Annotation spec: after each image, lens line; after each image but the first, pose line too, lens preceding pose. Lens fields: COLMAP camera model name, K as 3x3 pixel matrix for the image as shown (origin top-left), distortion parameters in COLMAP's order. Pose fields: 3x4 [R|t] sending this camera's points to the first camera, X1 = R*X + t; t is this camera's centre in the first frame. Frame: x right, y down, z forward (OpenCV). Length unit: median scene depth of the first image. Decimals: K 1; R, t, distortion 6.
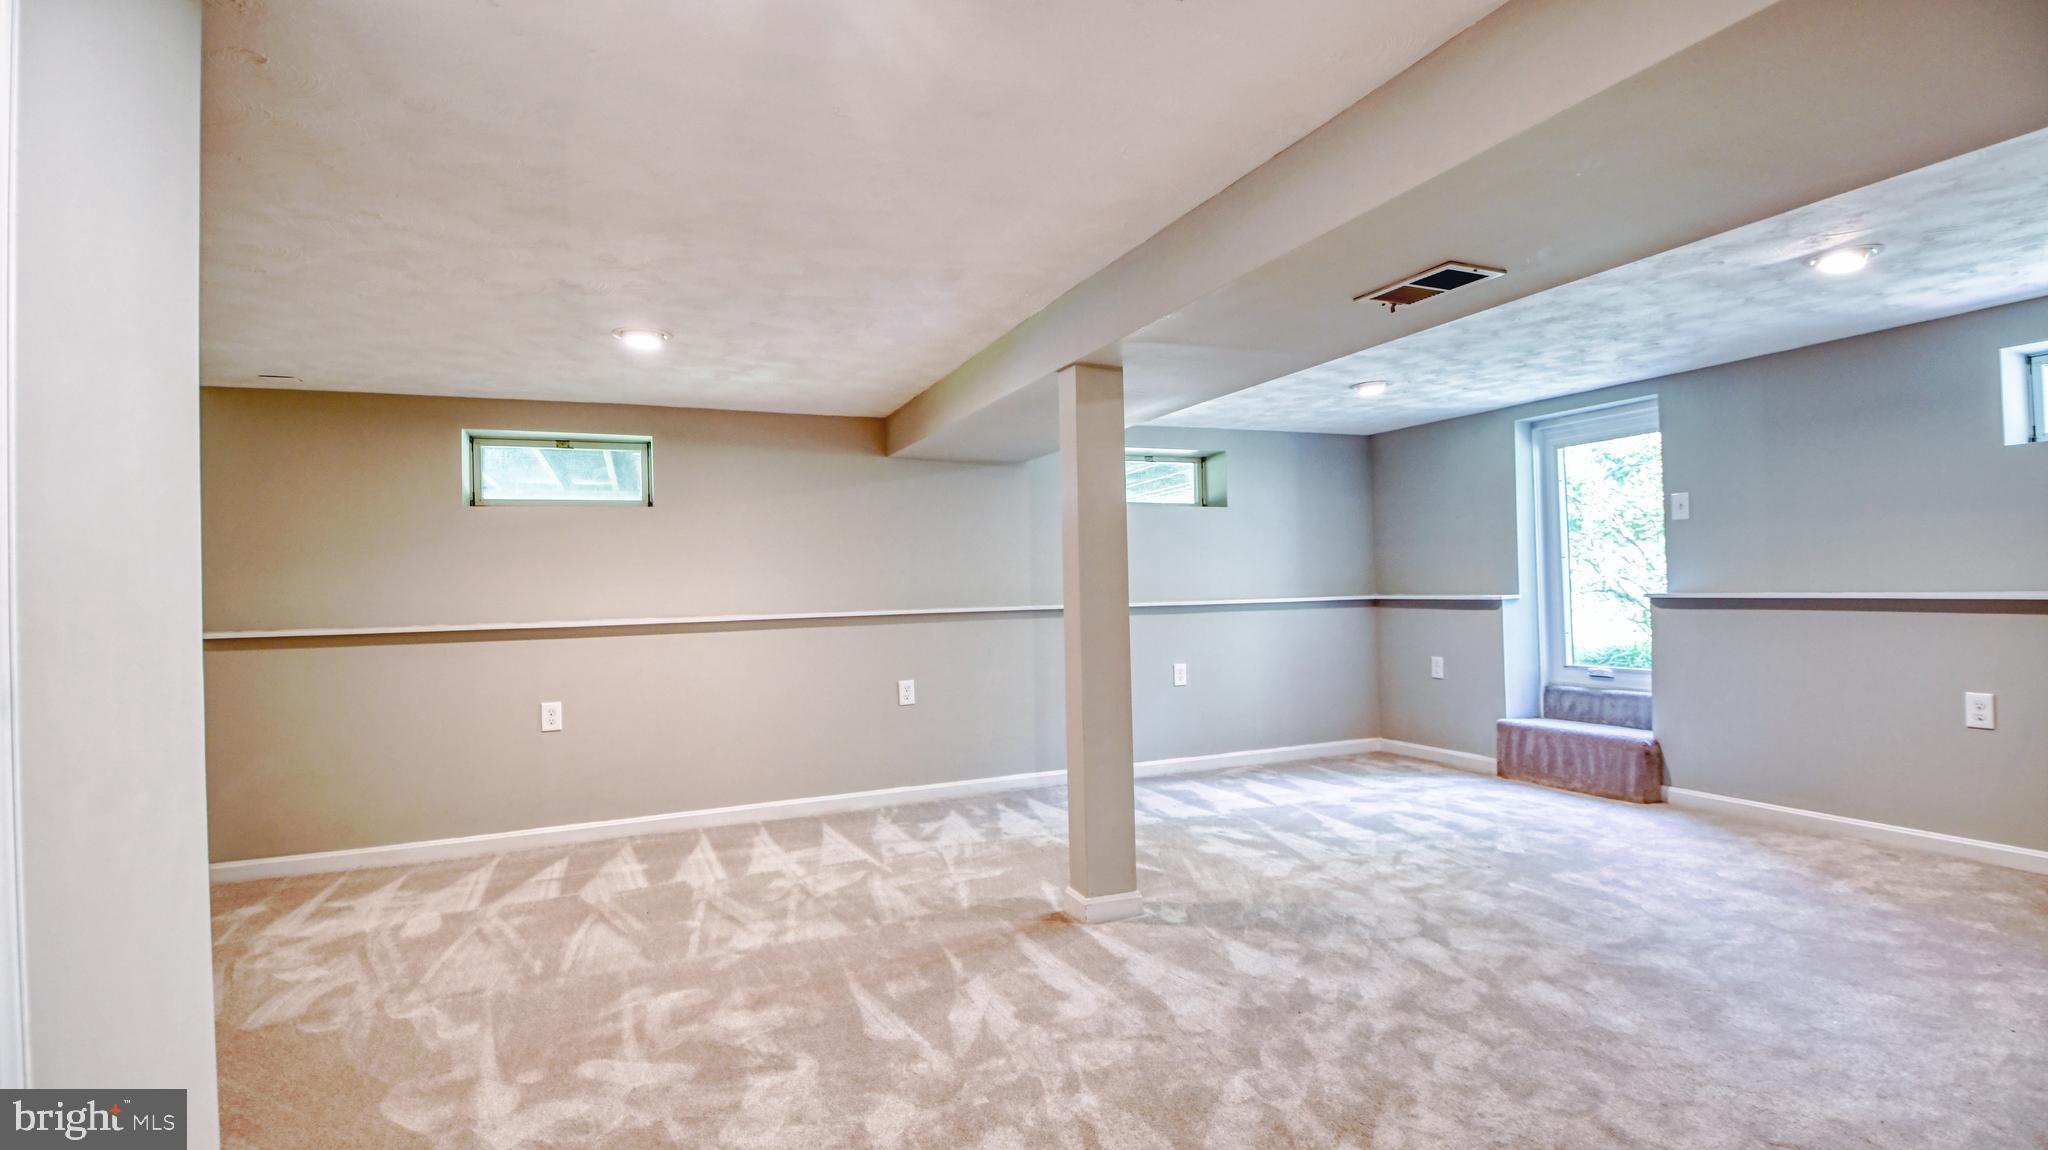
lens RADIAL K [[957.5, 0, 1021.3], [0, 957.5, 582.9], [0, 0, 1]] dist [0.022829, -0.000435]
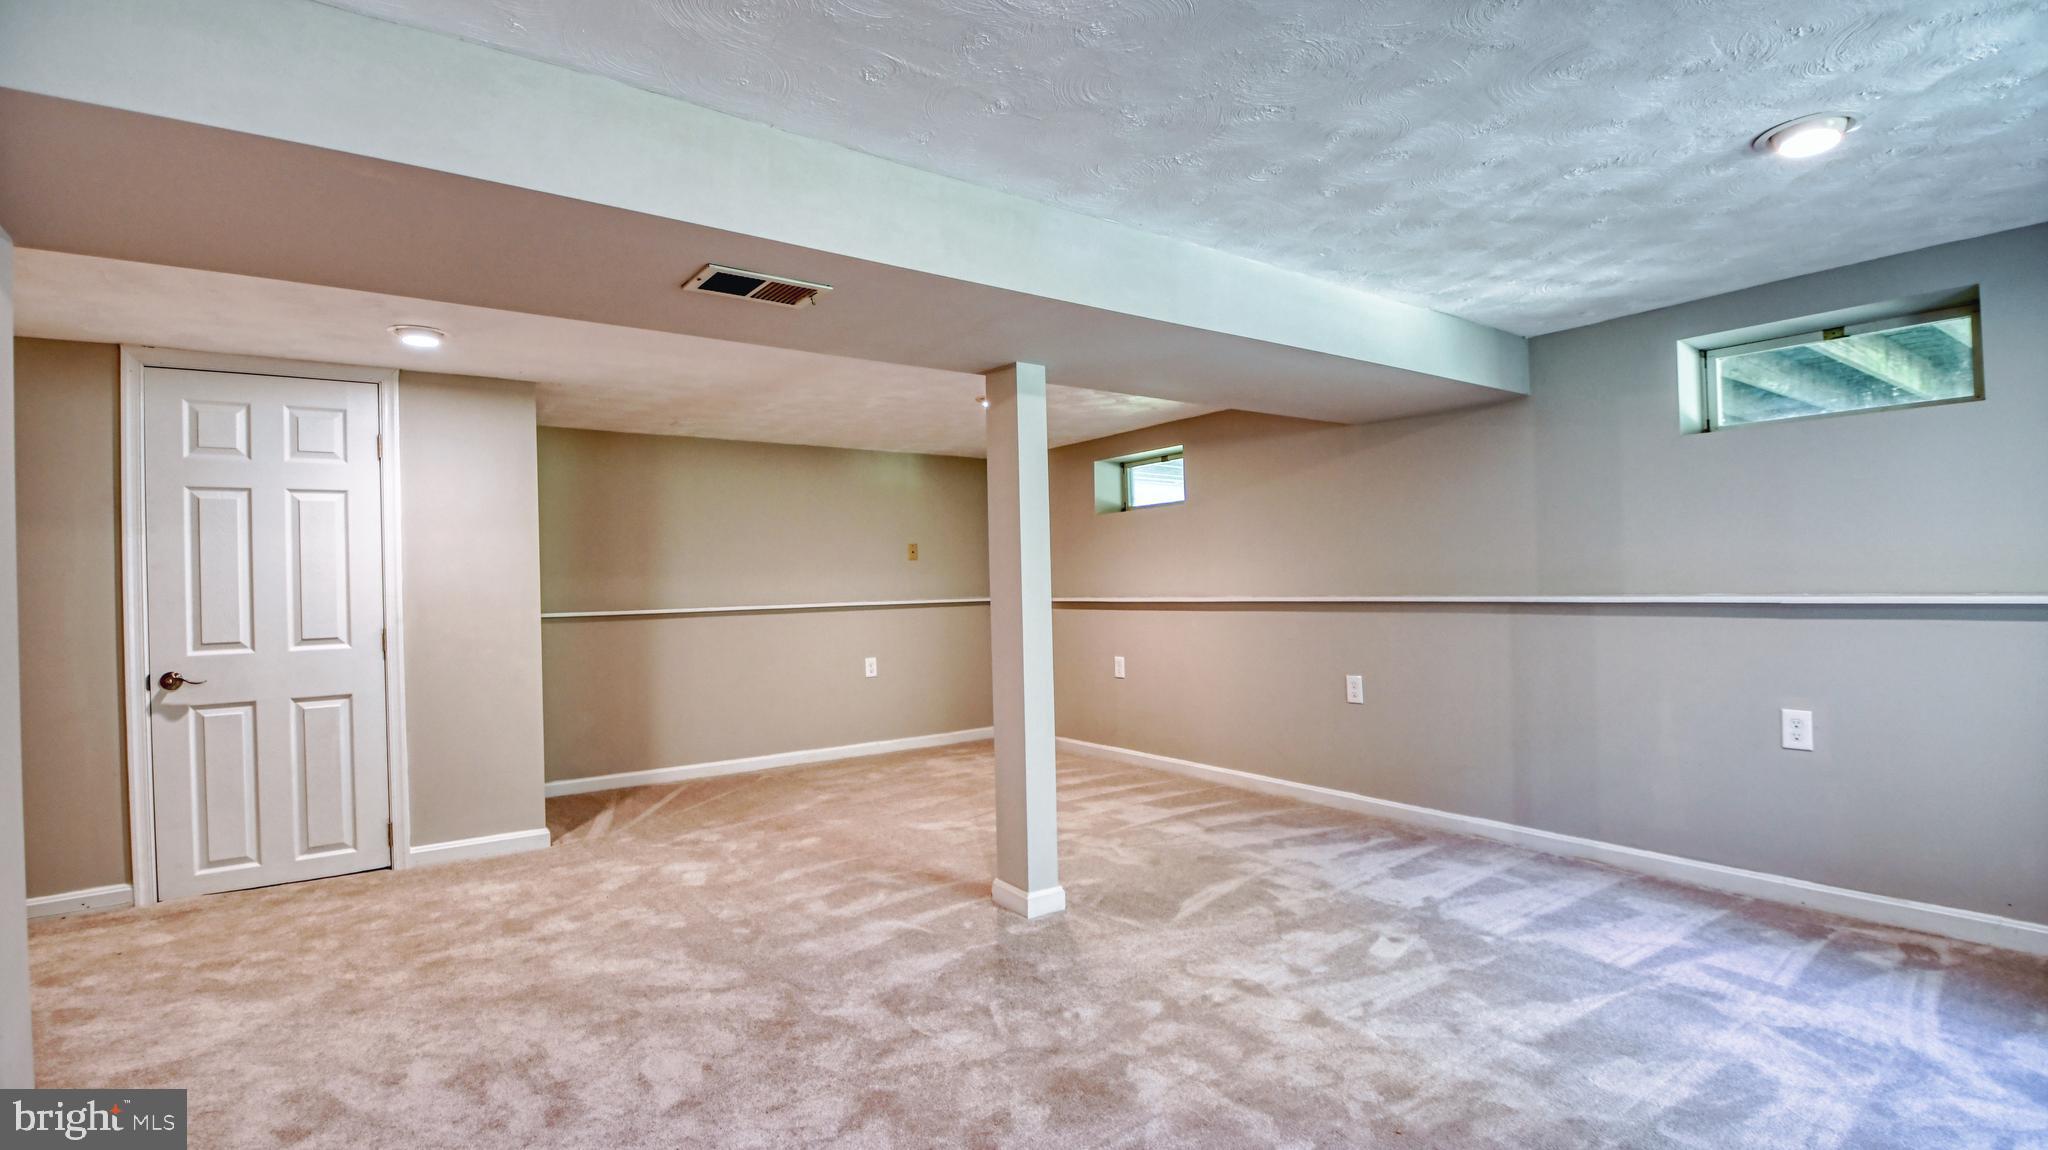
lens RADIAL K [[957.5, 0, 1021.3], [0, 957.5, 582.9], [0, 0, 1]] dist [0.022829, -0.000435]
pose [[0.215026, 0.021101, -0.976380, 0.815385], [0.022423, 0.999396, 0.026537, -0.018722], [0.976351, -0.027600, 0.214423, 0.598783]]
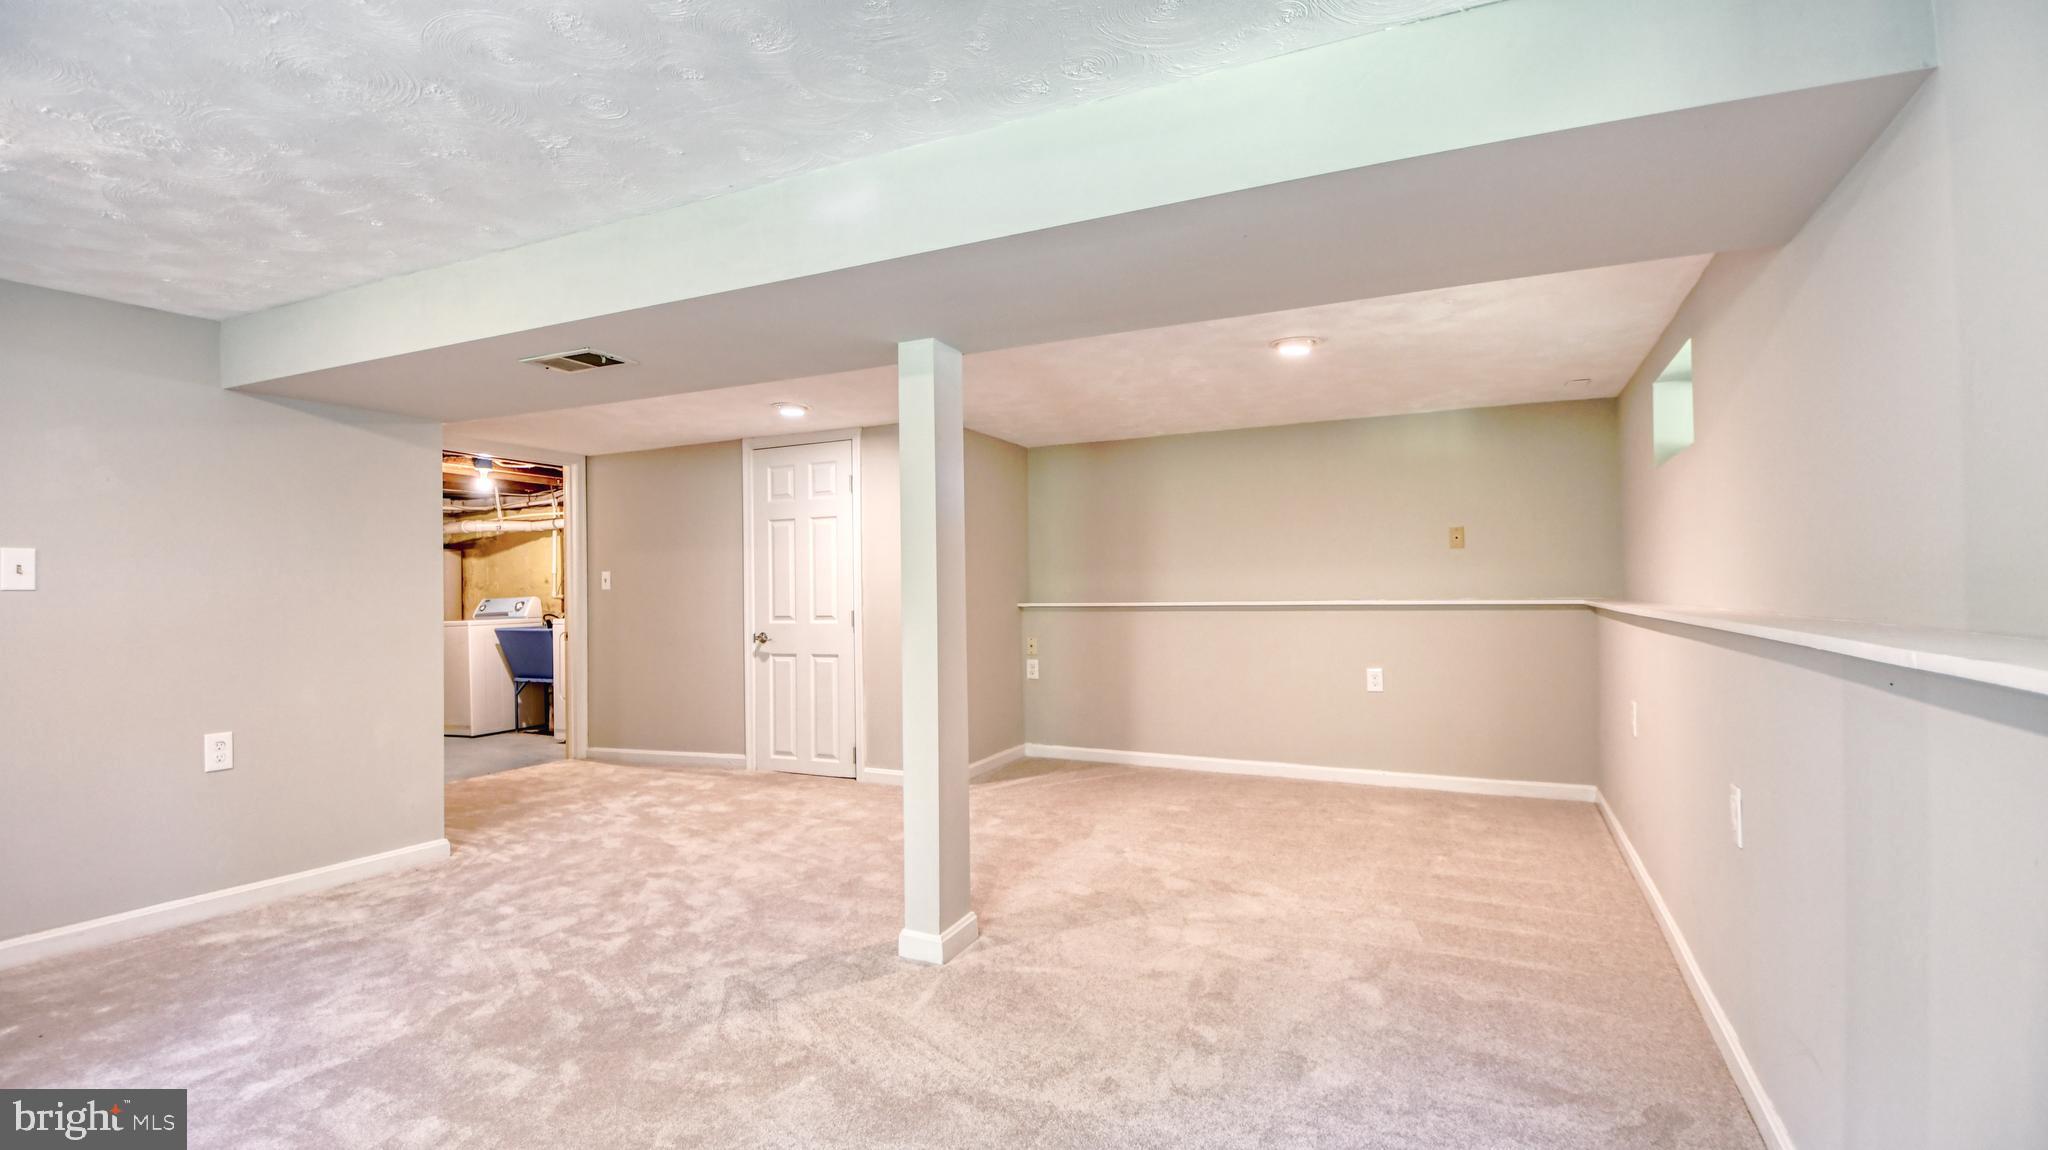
lens RADIAL K [[957.5, 0, 1021.3], [0, 957.5, 582.9], [0, 0, 1]] dist [0.022829, -0.000435]
pose [[-0.762348, 0.032308, -0.646360, 0.461115], [0.037810, 0.999271, 0.005354, -0.001613], [0.646062, -0.020357, -0.763013, 1.327540]]
